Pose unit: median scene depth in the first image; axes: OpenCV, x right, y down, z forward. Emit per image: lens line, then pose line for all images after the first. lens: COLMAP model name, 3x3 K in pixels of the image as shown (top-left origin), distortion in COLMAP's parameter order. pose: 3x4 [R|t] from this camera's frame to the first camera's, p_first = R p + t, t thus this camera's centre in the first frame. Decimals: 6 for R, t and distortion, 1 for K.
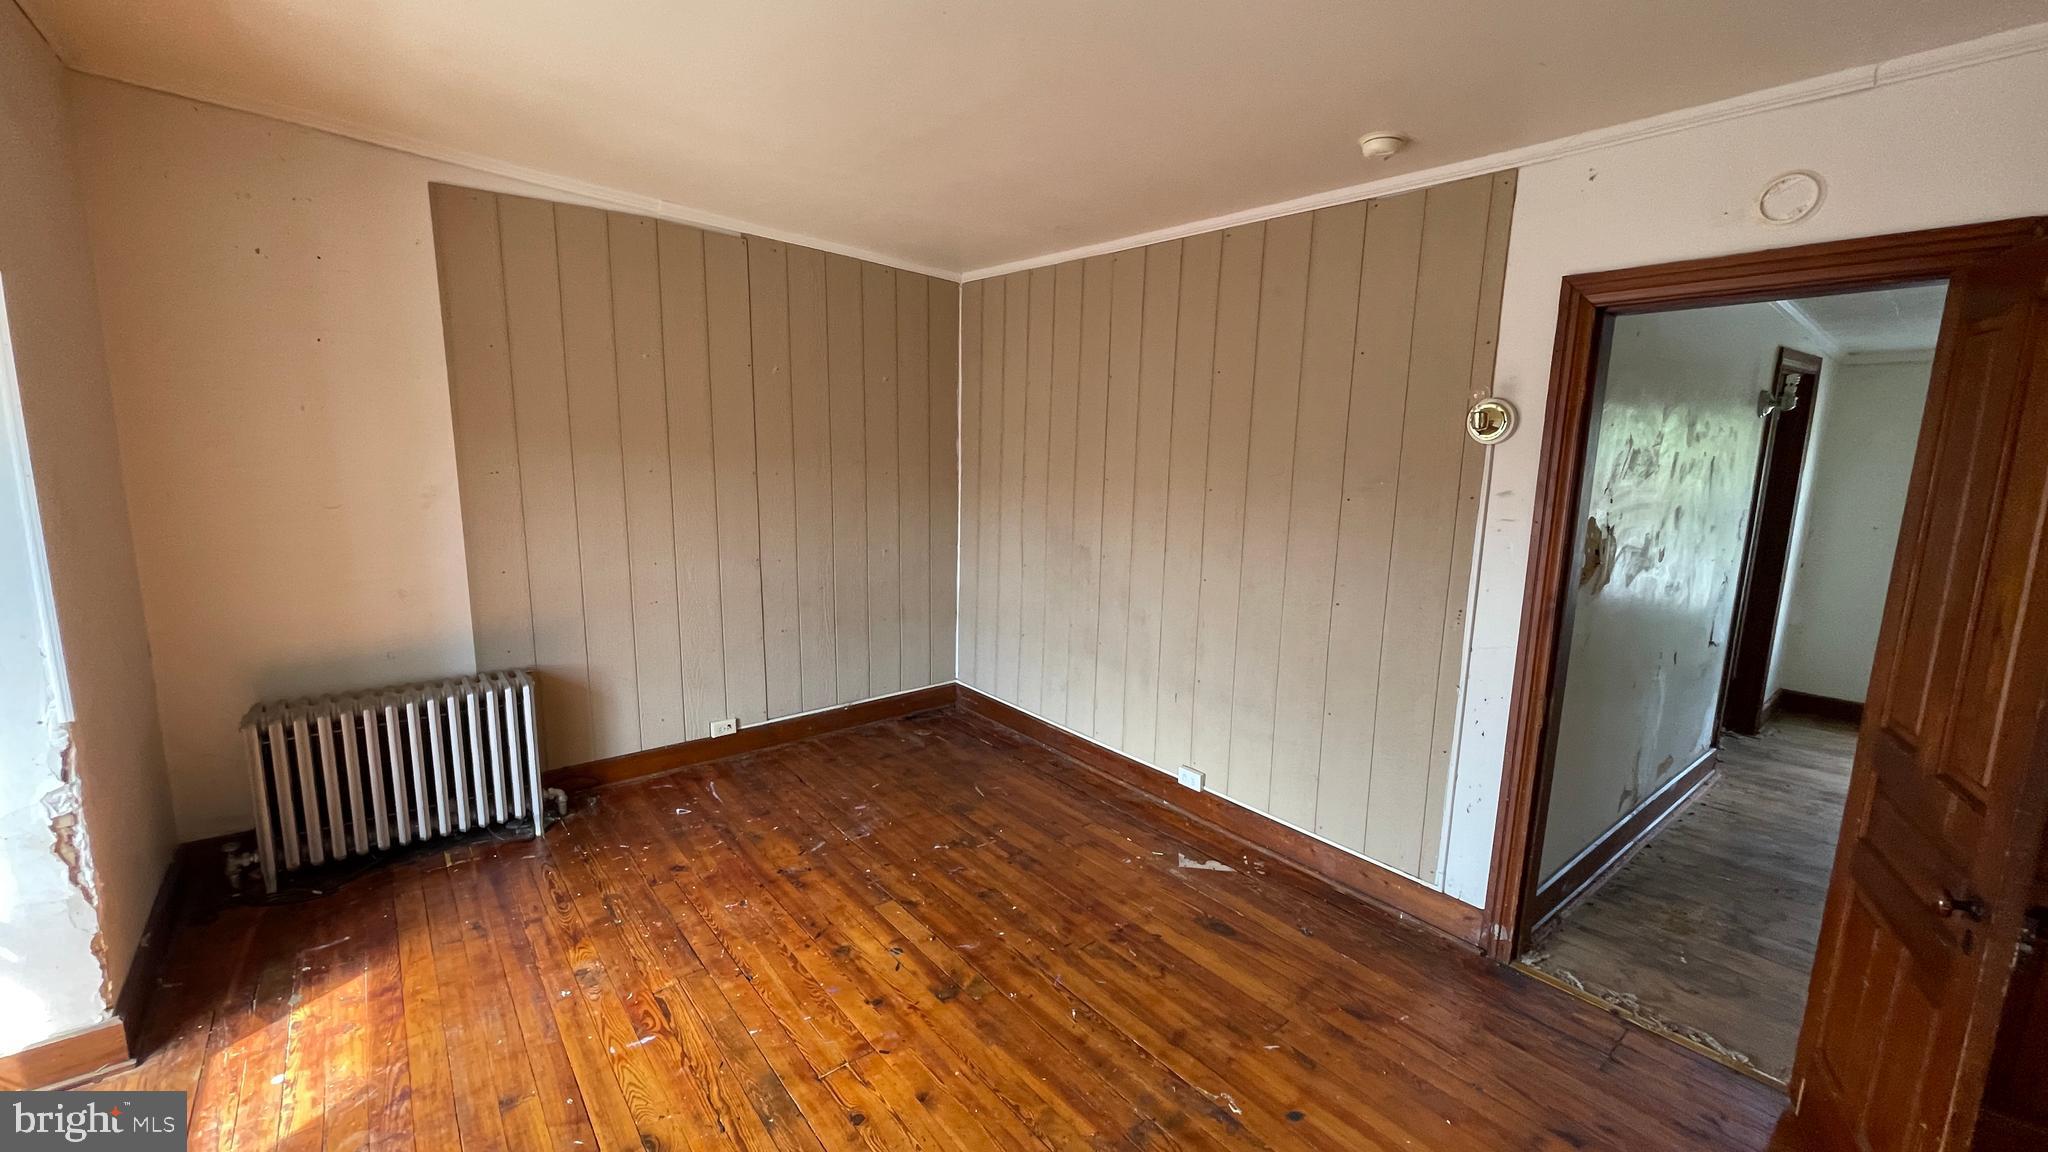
lens RADIAL K [[826.4, 0, 1015.6], [0, 826.4, 564.3], [0, 0, 1]] dist [-0.004407, 0.000326]
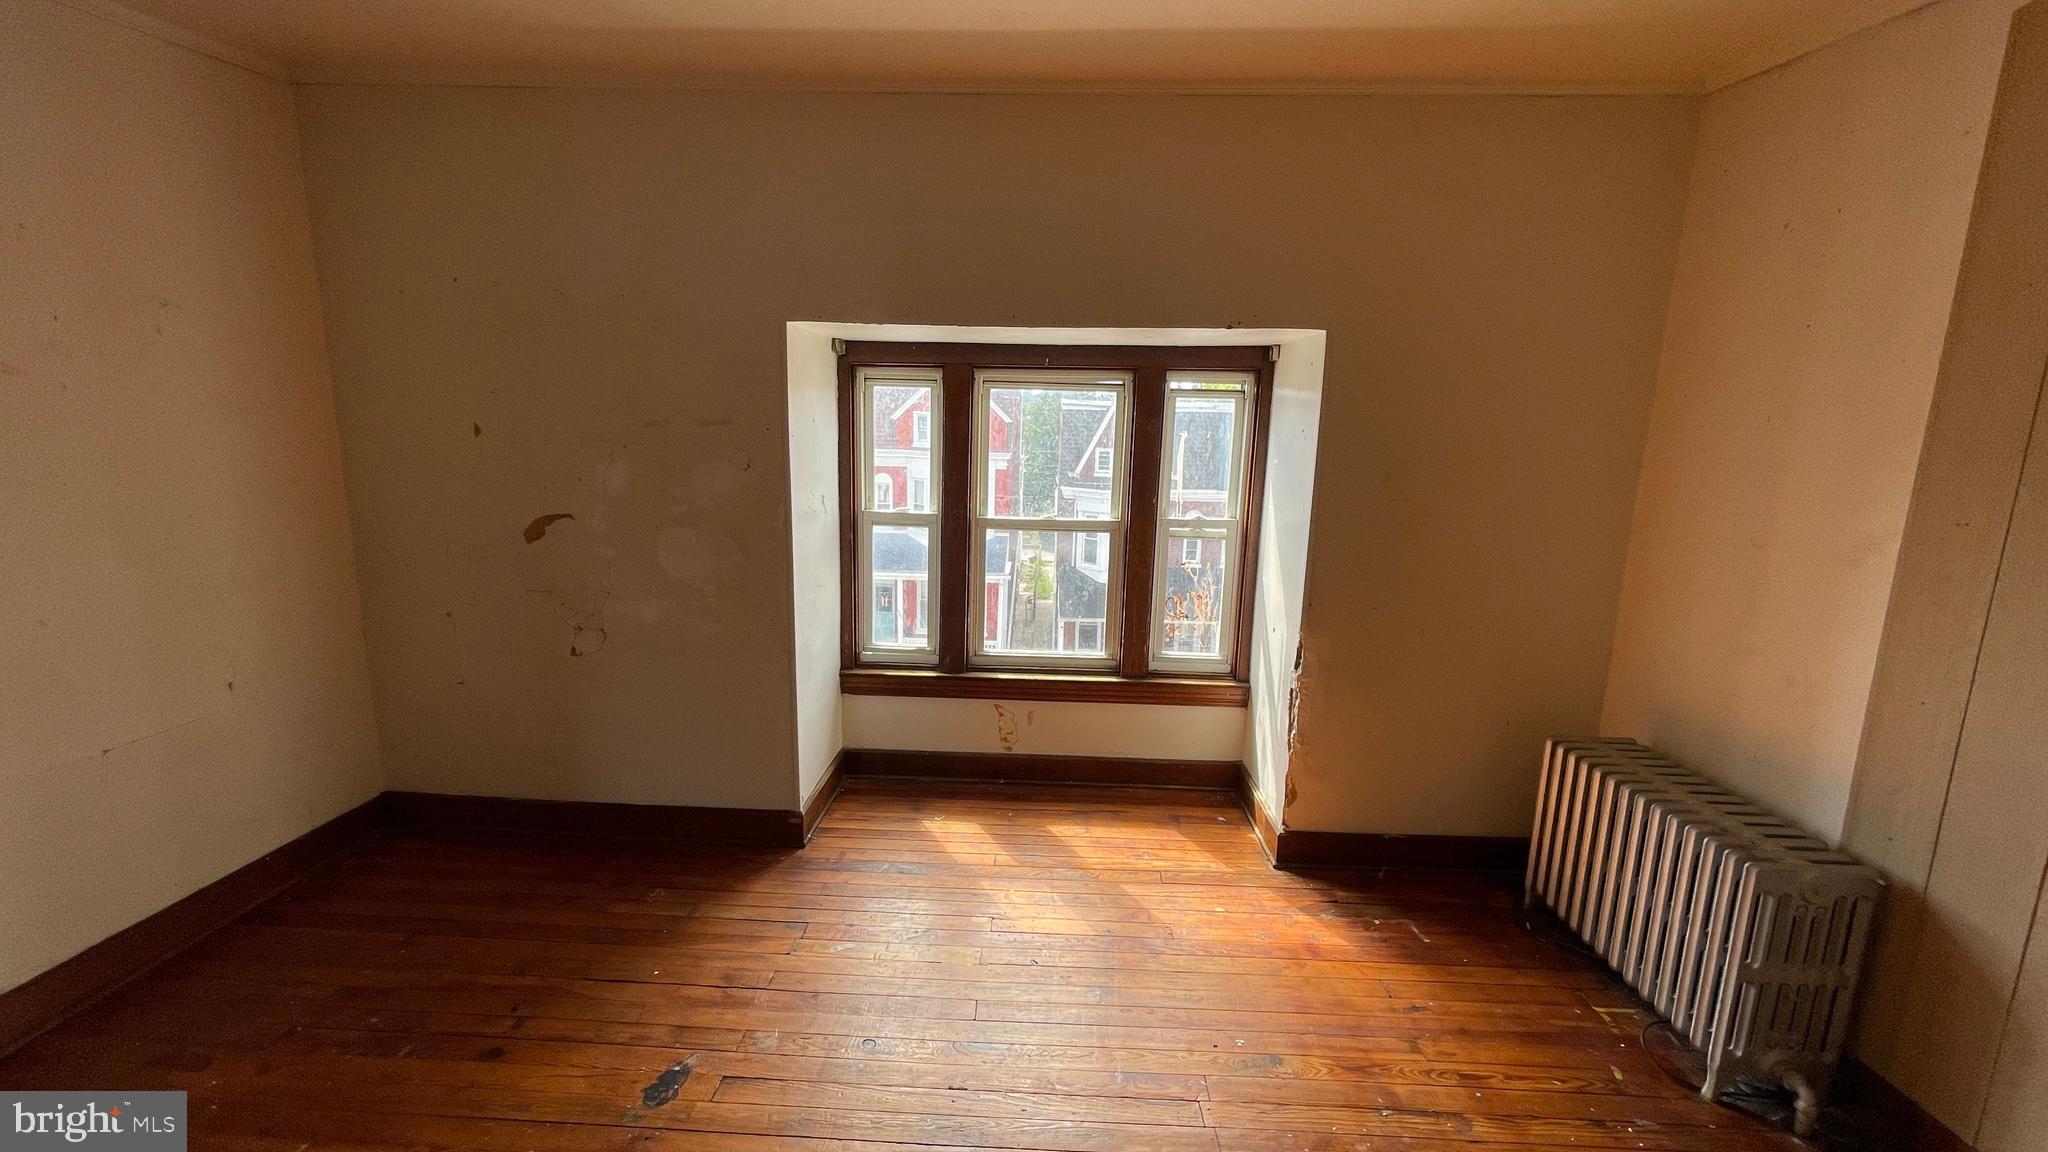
lens RADIAL K [[826.4, 0, 1019.4], [0, 826.4, 578.6], [0, 0, 1]] dist [-0.004407, 0.000326]
pose [[-0.647173, 0.097601, -0.756070, 0.234079], [-0.152801, 0.955037, 0.254079, -0.151759], [0.746873, 0.279961, -0.603161, 1.116086]]
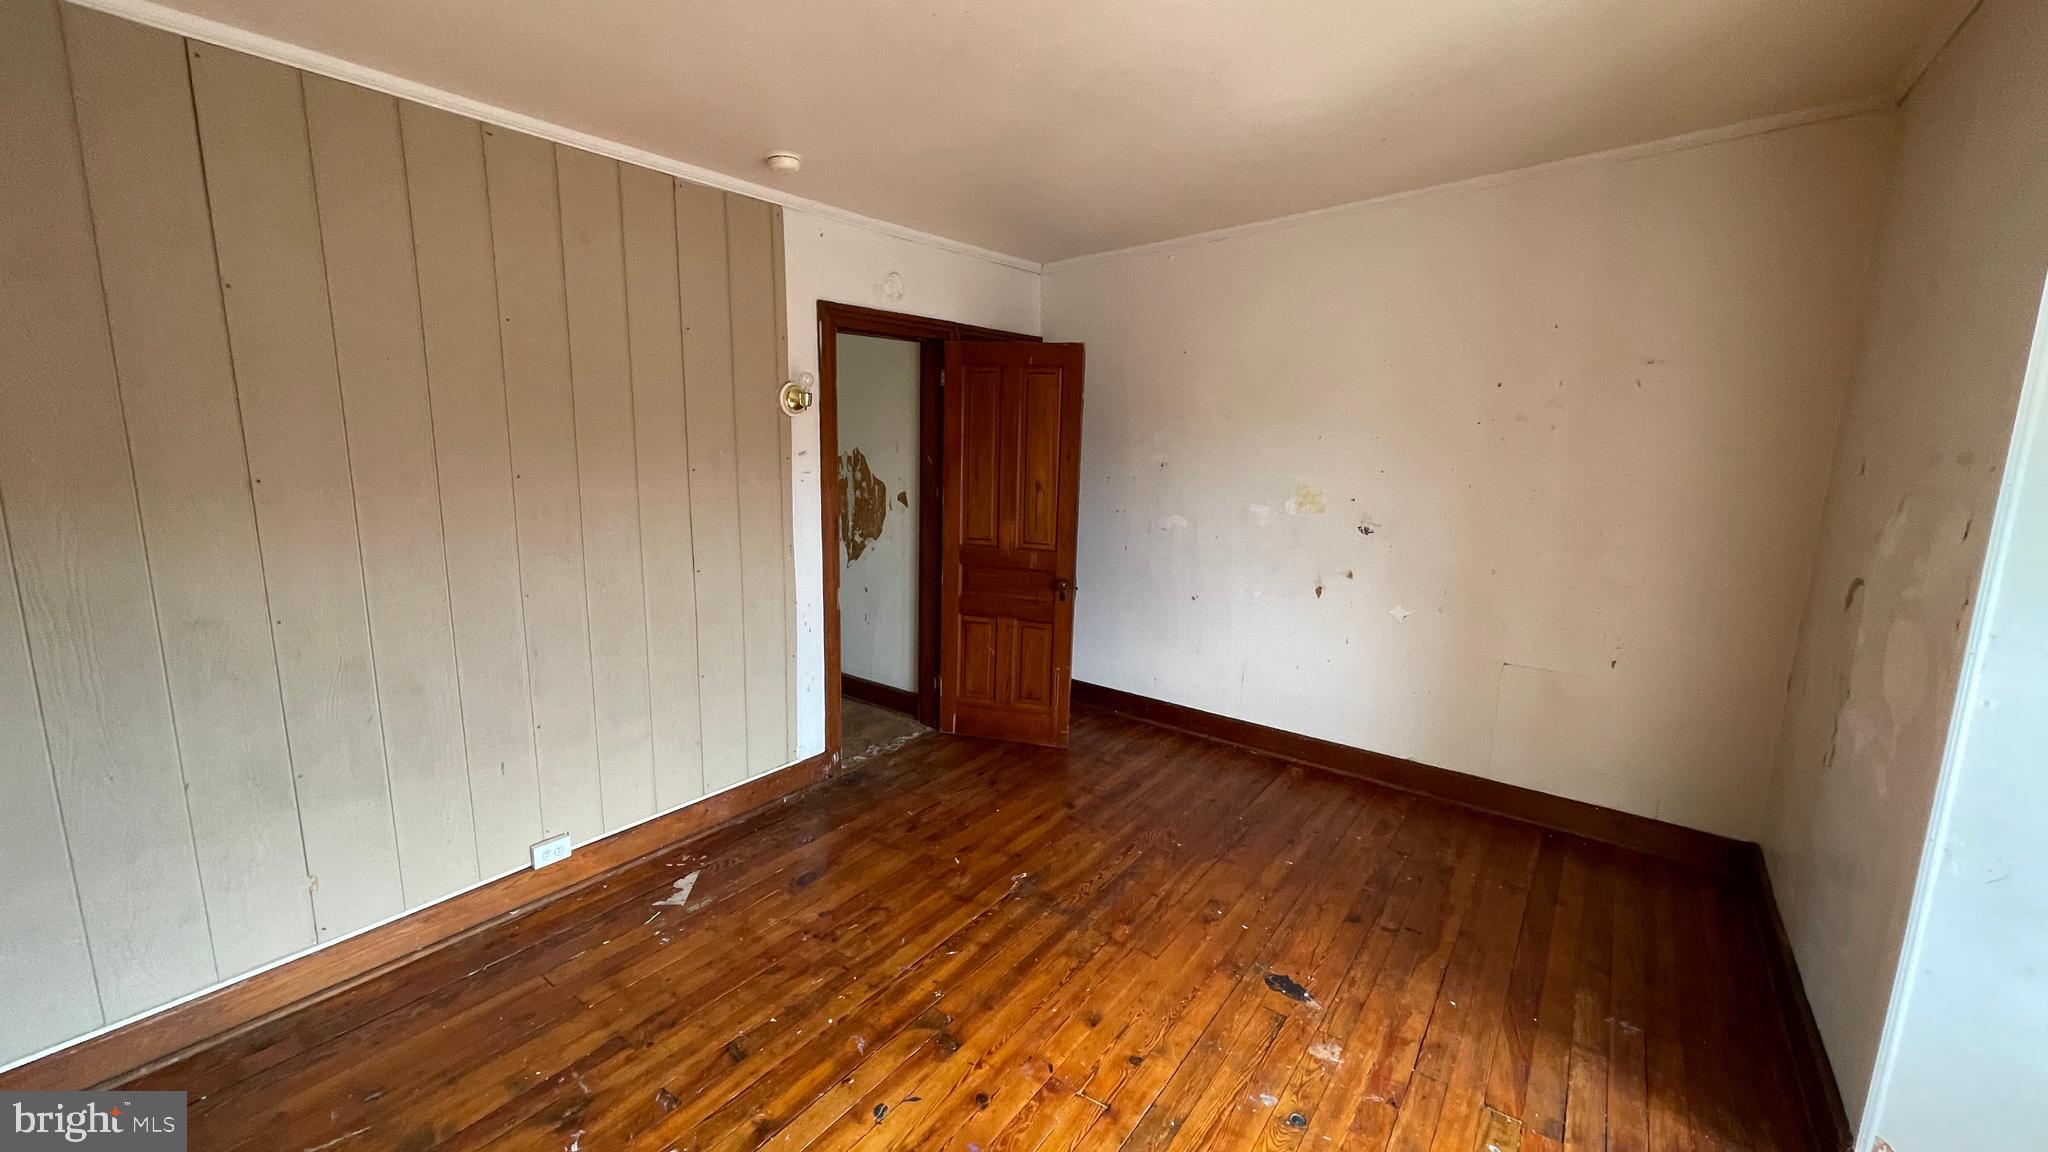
lens RADIAL K [[826.4, 0, 1013.9], [0, 826.4, 572.2], [0, 0, 1]] dist [-0.004407, 0.000326]
pose [[-0.259959, -0.197747, 0.945155, -0.789336], [0.122229, 0.964194, 0.235349, -0.167196], [-0.957852, 0.176706, -0.226481, 0.967079]]
